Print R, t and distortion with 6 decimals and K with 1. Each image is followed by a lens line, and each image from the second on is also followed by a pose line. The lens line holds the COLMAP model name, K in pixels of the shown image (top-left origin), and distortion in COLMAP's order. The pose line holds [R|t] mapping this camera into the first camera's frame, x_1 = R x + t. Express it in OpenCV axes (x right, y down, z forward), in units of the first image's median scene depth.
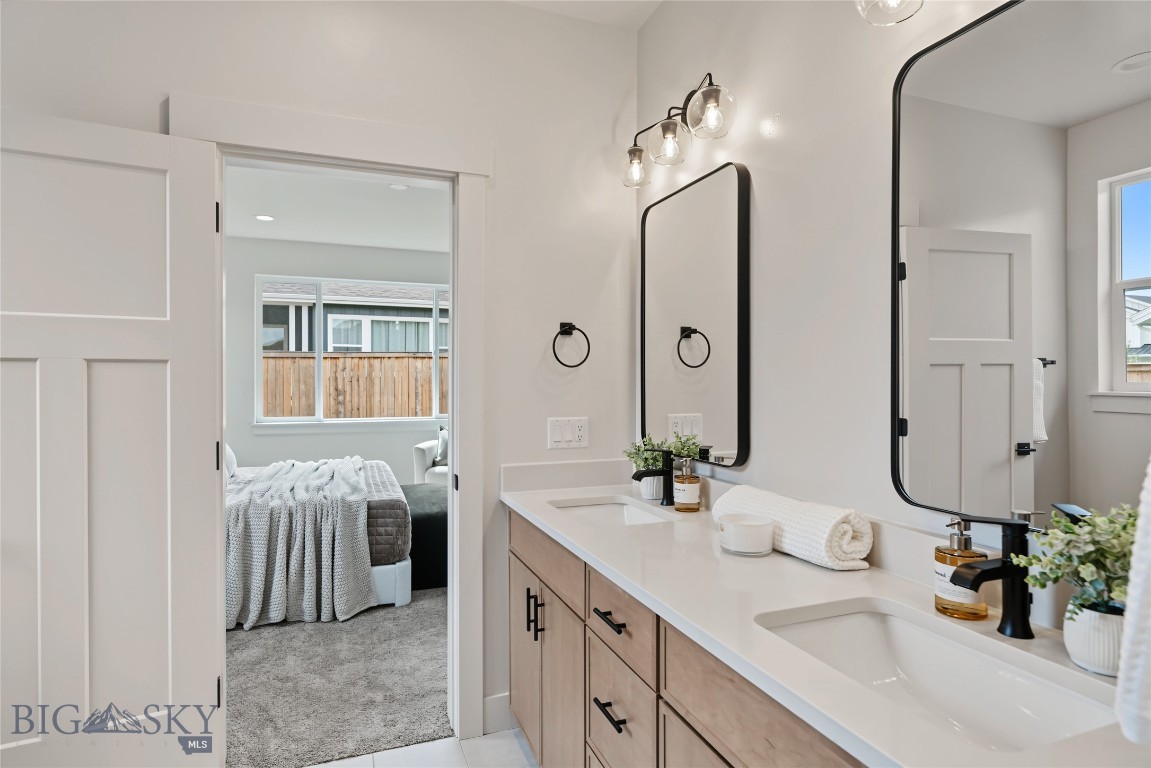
lens RADIAL K [[615.3, 0, 574.9], [0, 615.3, 382.8], [0, 0, 1]] dist [0.000093, -0.000005]
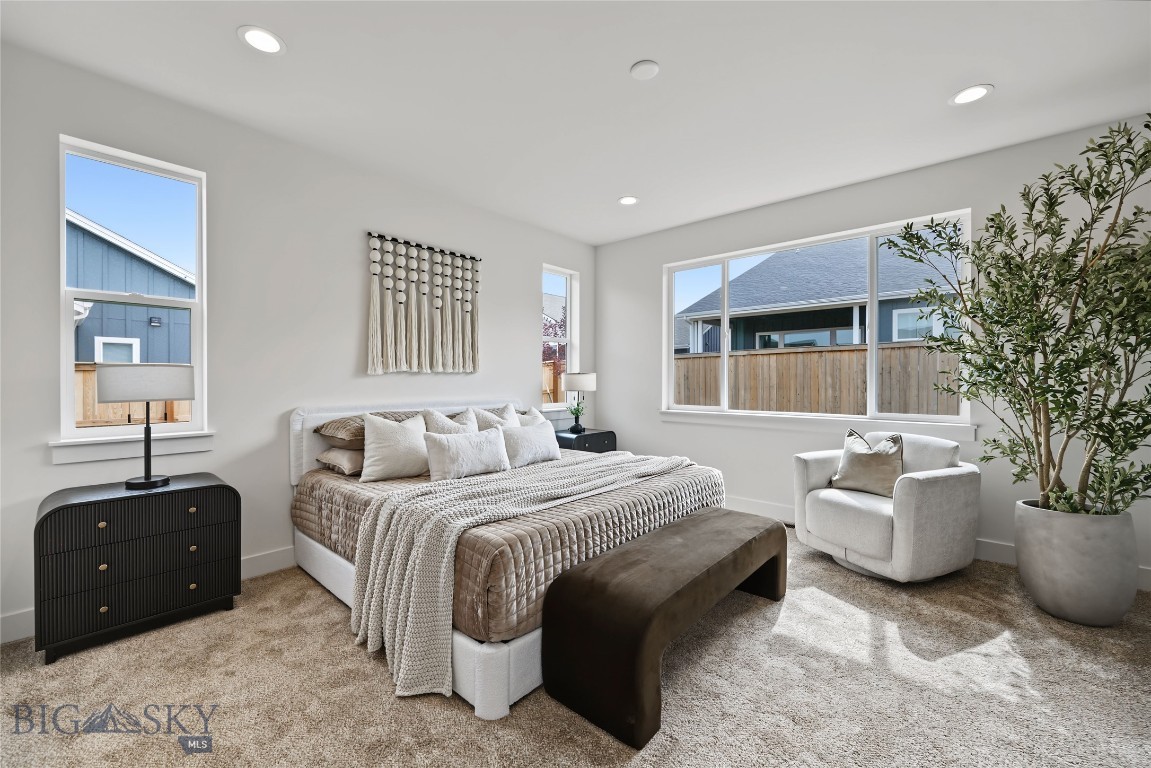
lens RADIAL K [[456.5, 0, 577.0], [0, 456.5, 385.4], [0, 0, 1]] dist [-0.002709, -0.000071]
pose [[0.460614, 0.011136, -0.887531, 0.085964], [-0.001164, 0.999928, 0.011942, 0.014396], [0.887600, -0.004468, 0.460594, 0.473778]]
